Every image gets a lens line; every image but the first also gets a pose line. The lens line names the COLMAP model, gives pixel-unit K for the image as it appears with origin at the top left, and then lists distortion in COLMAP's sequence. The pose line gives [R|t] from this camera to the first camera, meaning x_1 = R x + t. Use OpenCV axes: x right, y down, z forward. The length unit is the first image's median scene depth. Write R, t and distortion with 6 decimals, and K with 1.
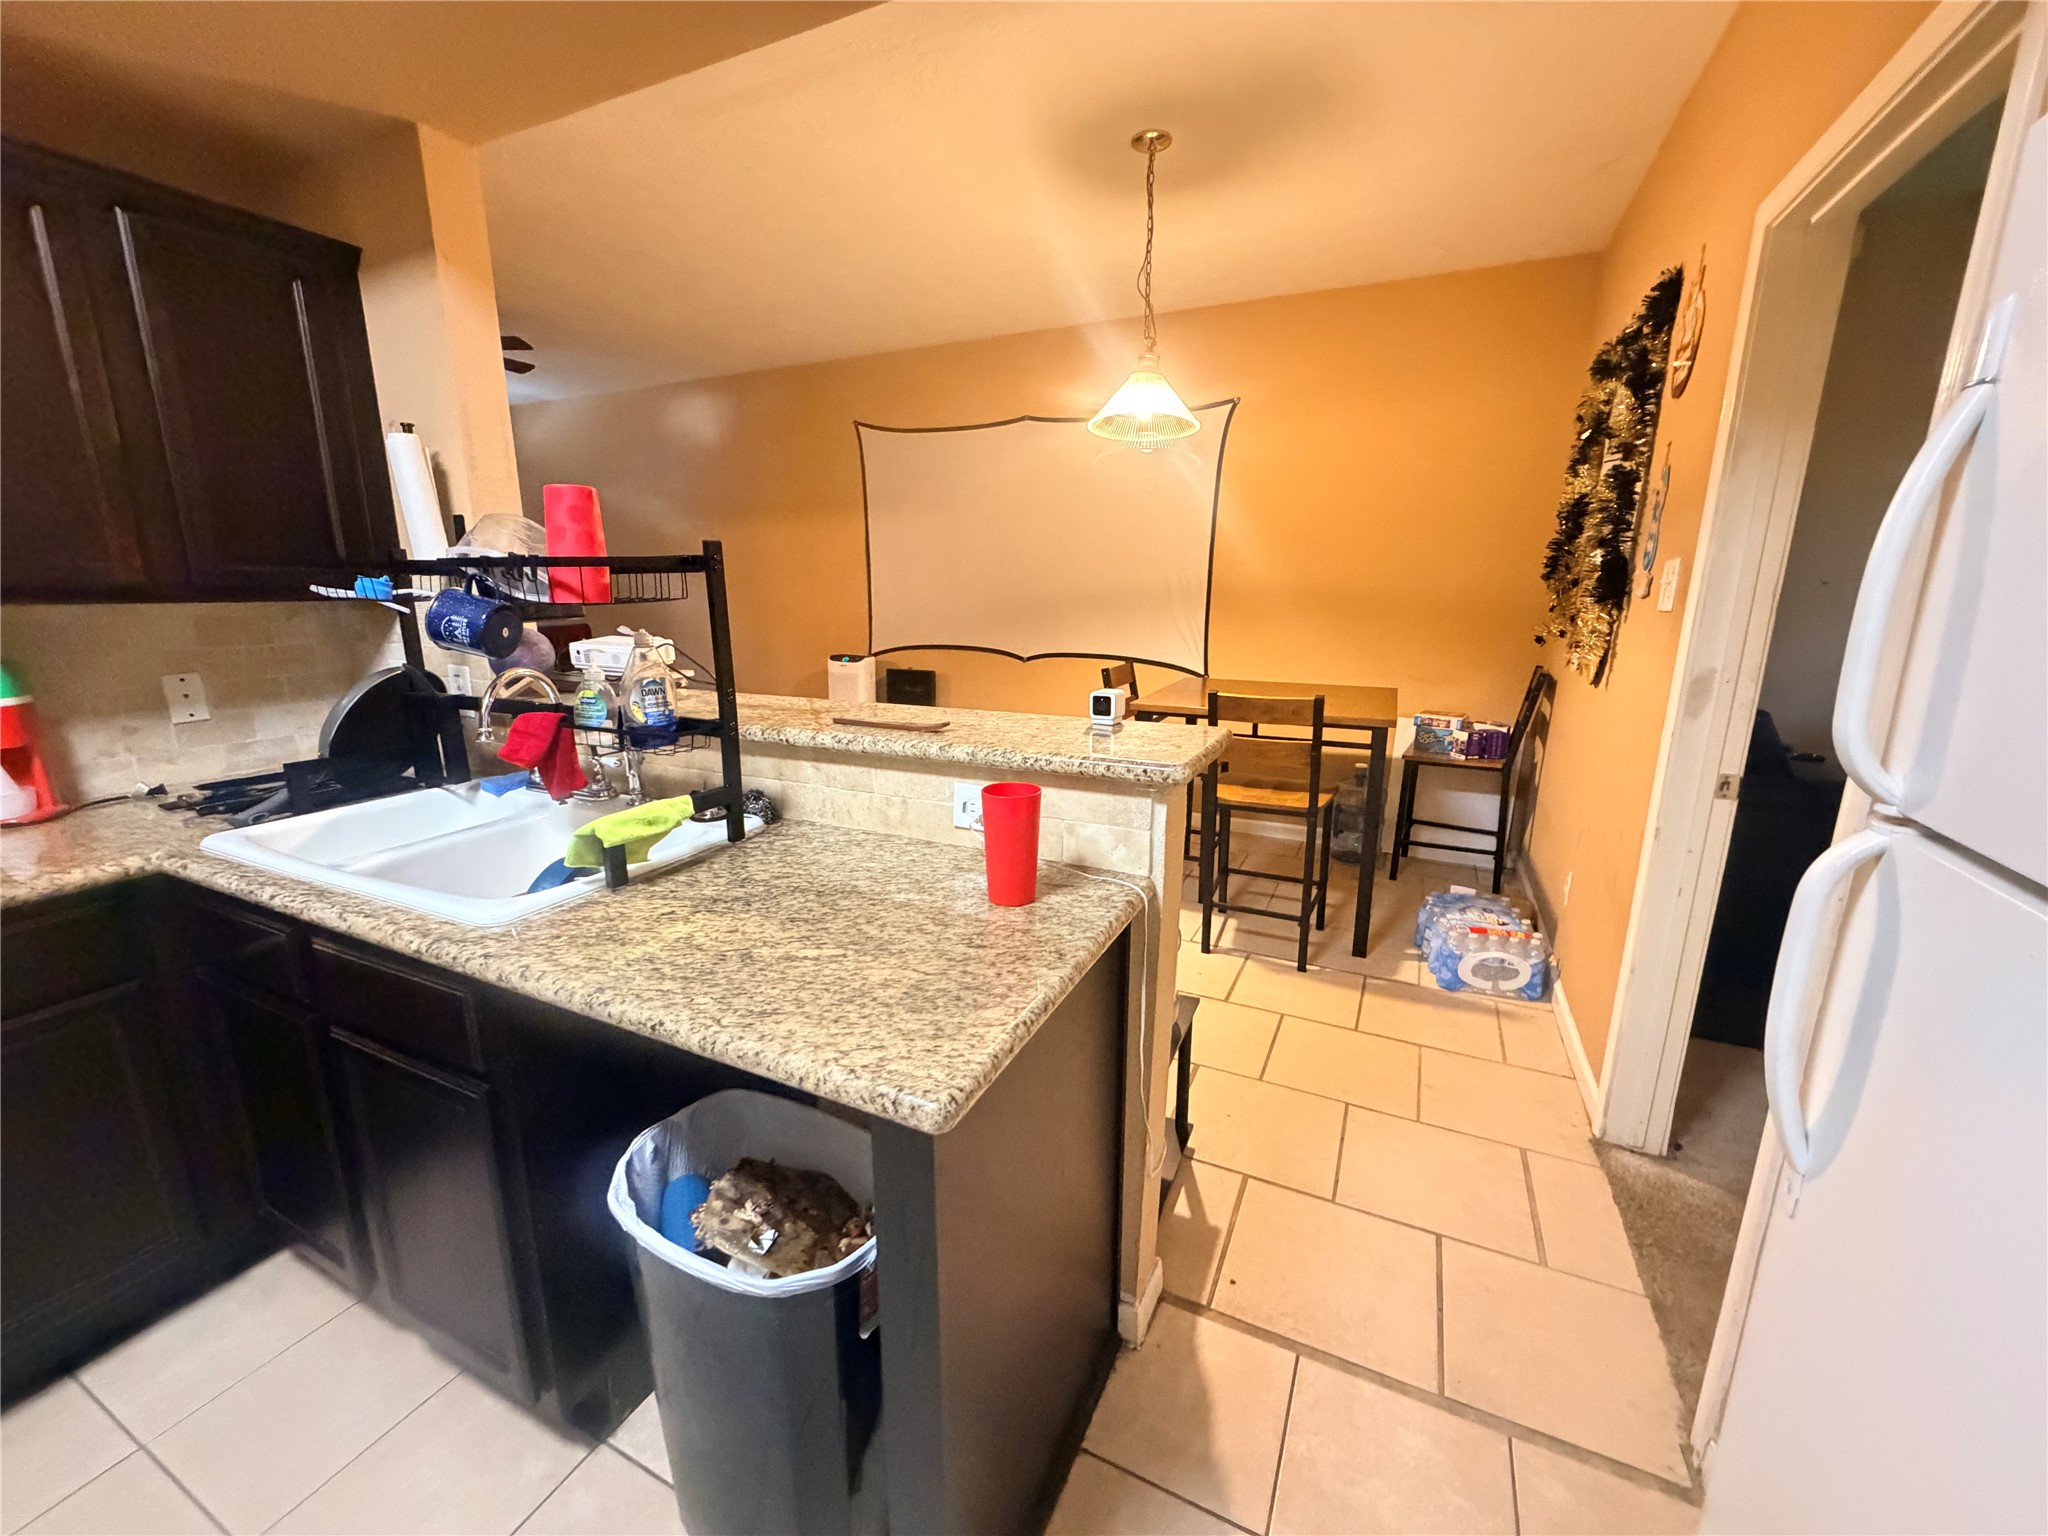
lens RADIAL K [[821.9, 0, 1018.3], [0, 821.9, 766.4], [0, 0, 1]] dist [-0.000714, -0.000049]
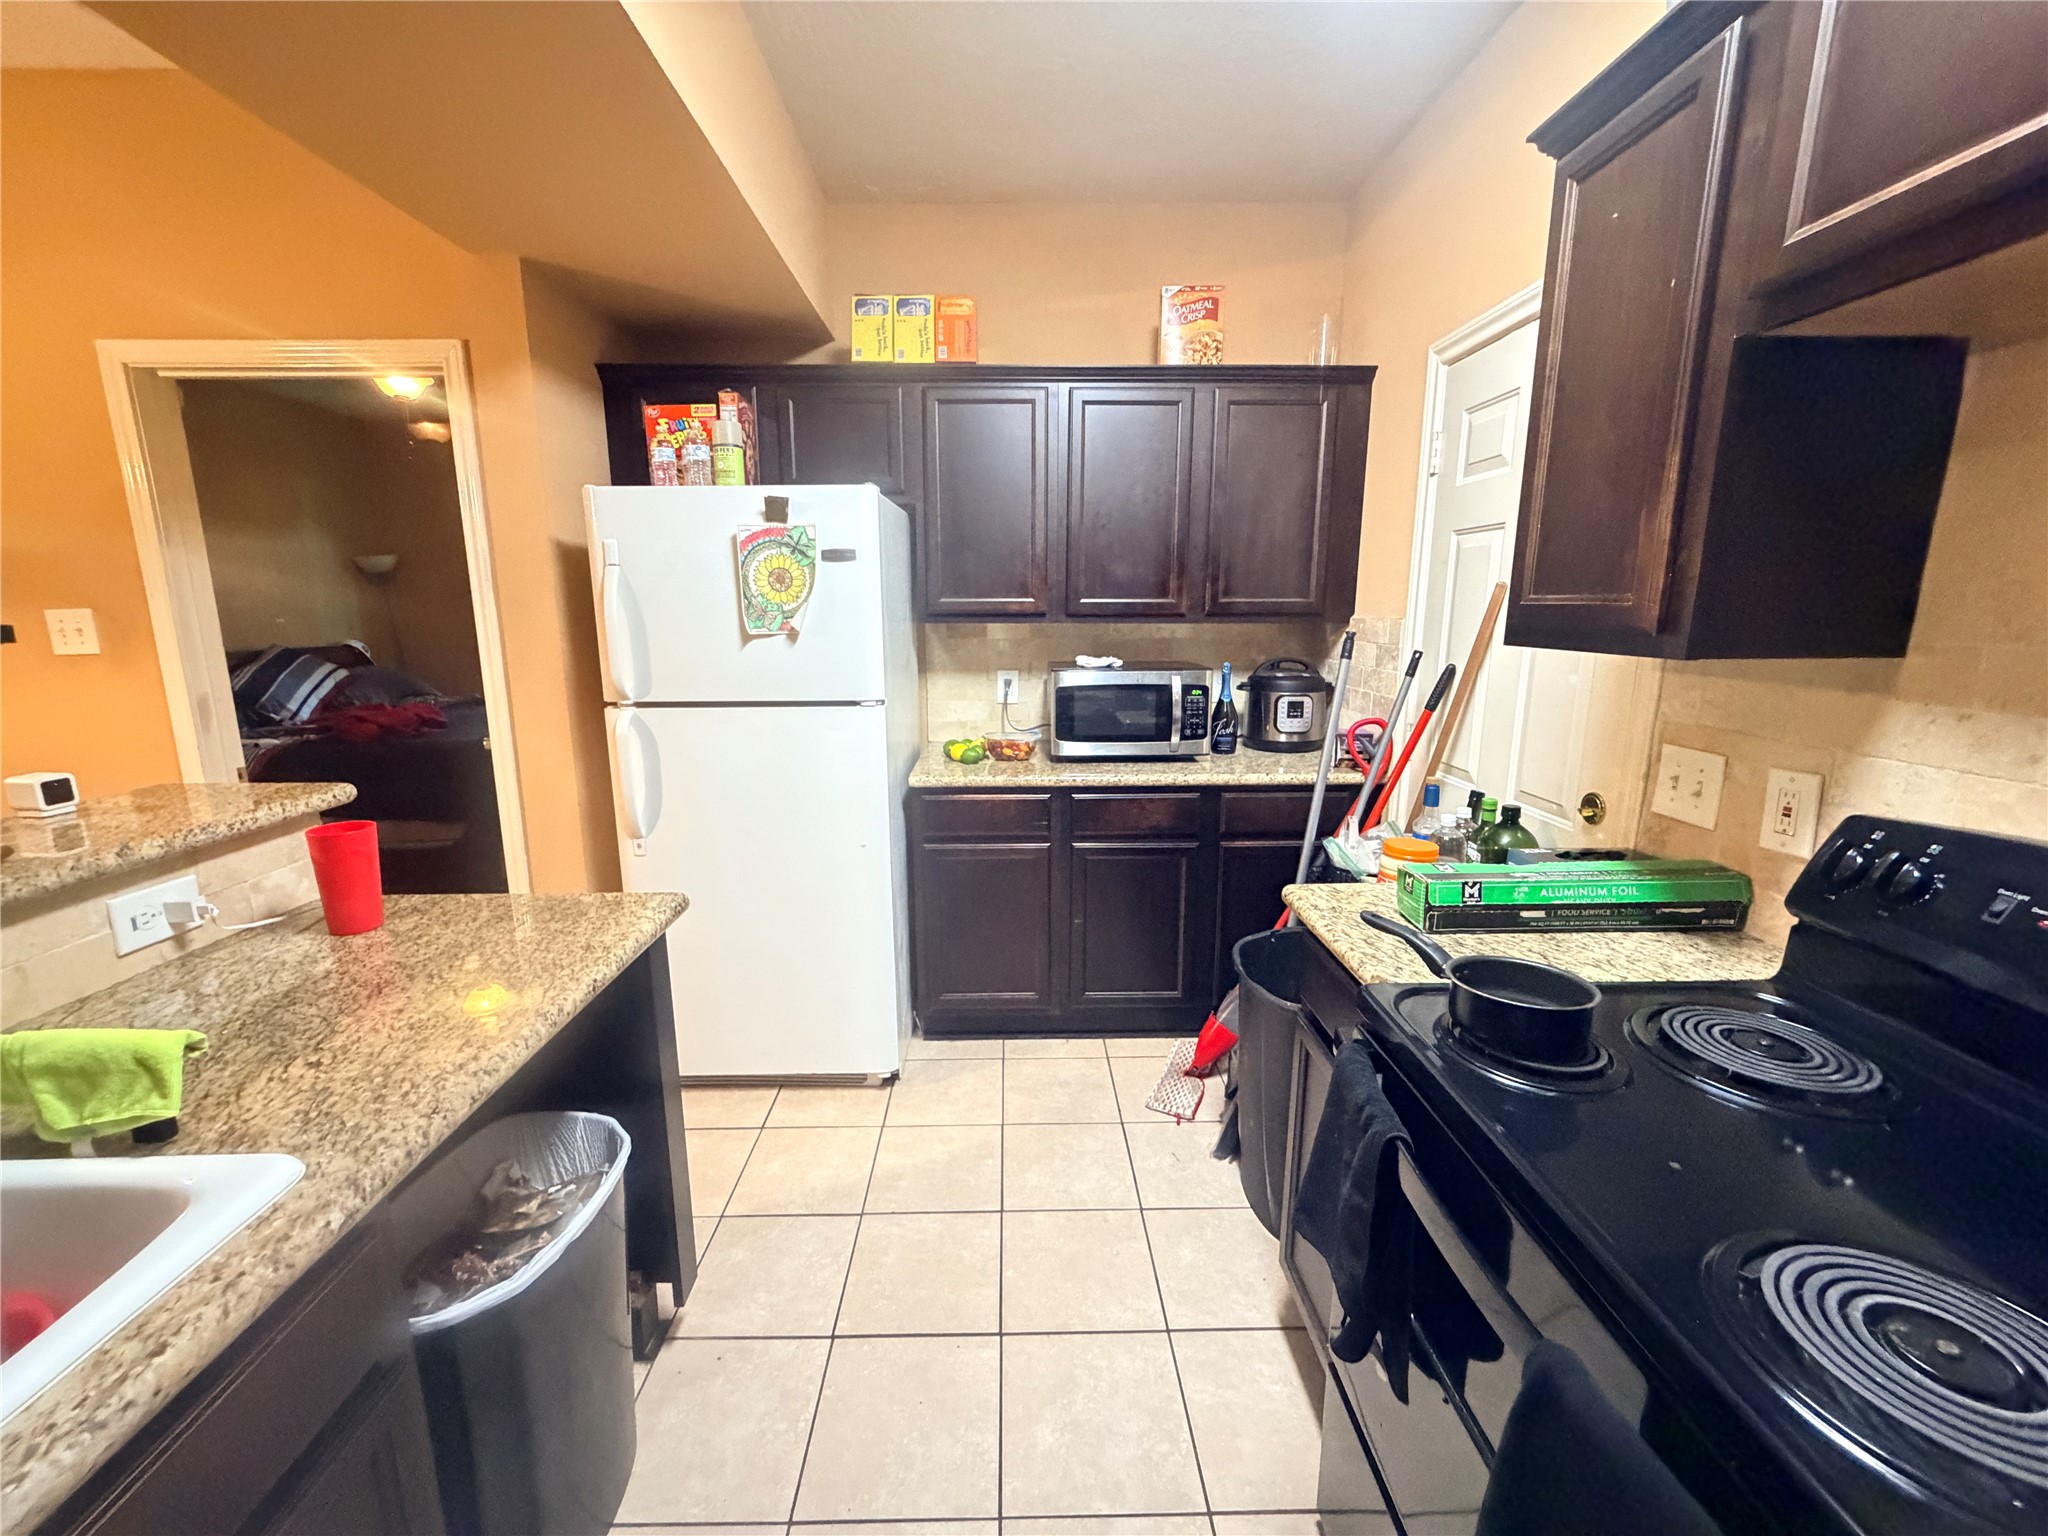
lens RADIAL K [[821.9, 0, 1021.8], [0, 821.9, 766.8], [0, 0, 1]] dist [-0.000714, -0.000049]
pose [[-0.455452, -0.171718, 0.873542, -1.396825], [0.197699, 0.937213, 0.287311, -0.188508], [-0.868031, 0.303555, -0.392907, 0.629719]]
